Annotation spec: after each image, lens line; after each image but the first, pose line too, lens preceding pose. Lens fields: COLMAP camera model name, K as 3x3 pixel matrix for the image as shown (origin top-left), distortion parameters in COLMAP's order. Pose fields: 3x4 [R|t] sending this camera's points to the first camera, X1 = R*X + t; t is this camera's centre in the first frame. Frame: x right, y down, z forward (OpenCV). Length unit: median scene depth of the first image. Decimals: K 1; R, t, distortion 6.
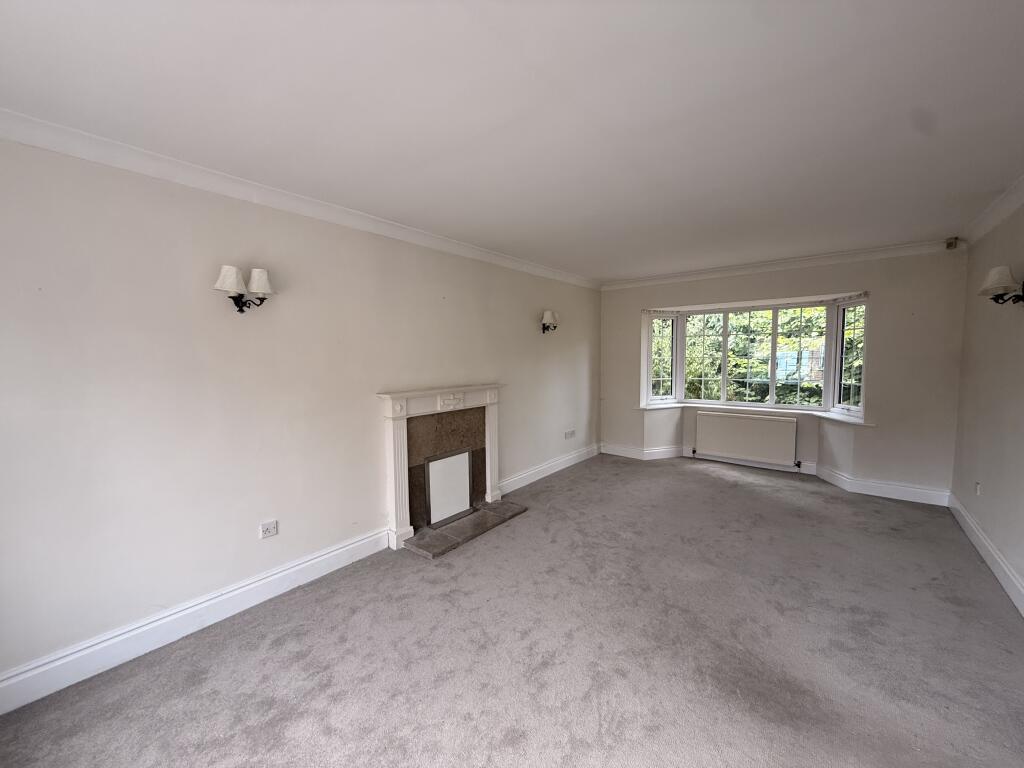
lens RADIAL K [[408.4, 0, 509.8], [0, 408.4, 386.9], [0, 0, 1]] dist [0.001357, 0.000146]
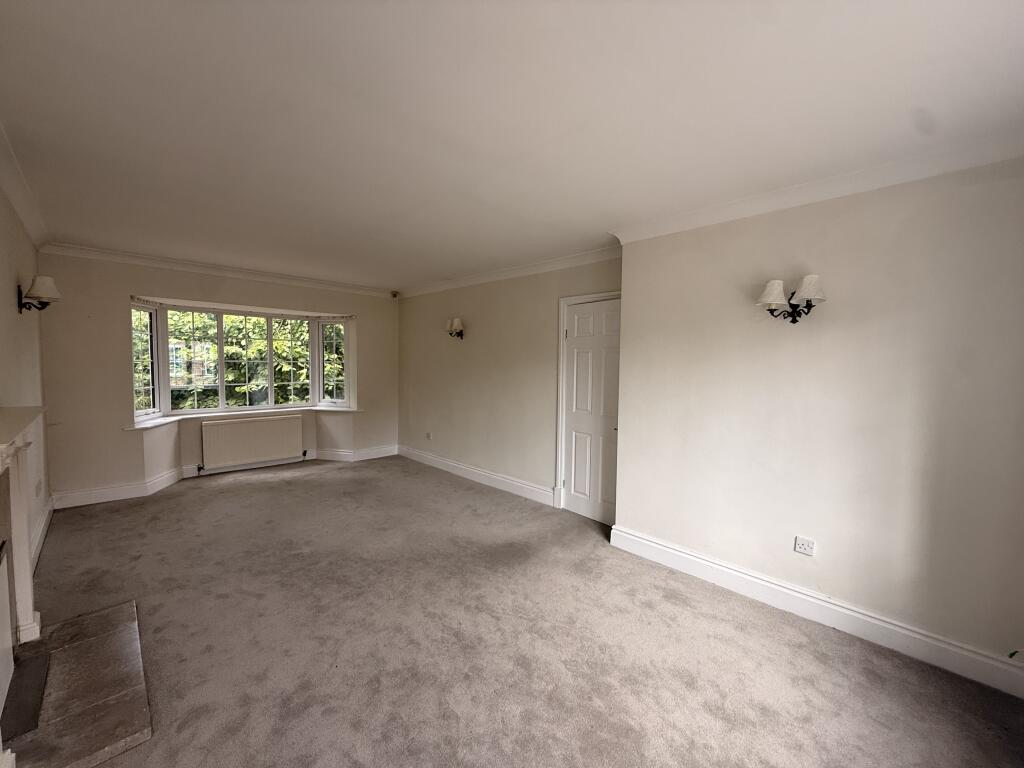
lens RADIAL K [[408.4, 0, 509.8], [0, 408.4, 386.9], [0, 0, 1]] dist [0.001357, 0.000146]
pose [[0.111346, -0.048120, 0.992616, -0.423863], [0.059920, 0.997335, 0.041627, -0.015719], [-0.991974, 0.054842, 0.113932, 0.299171]]
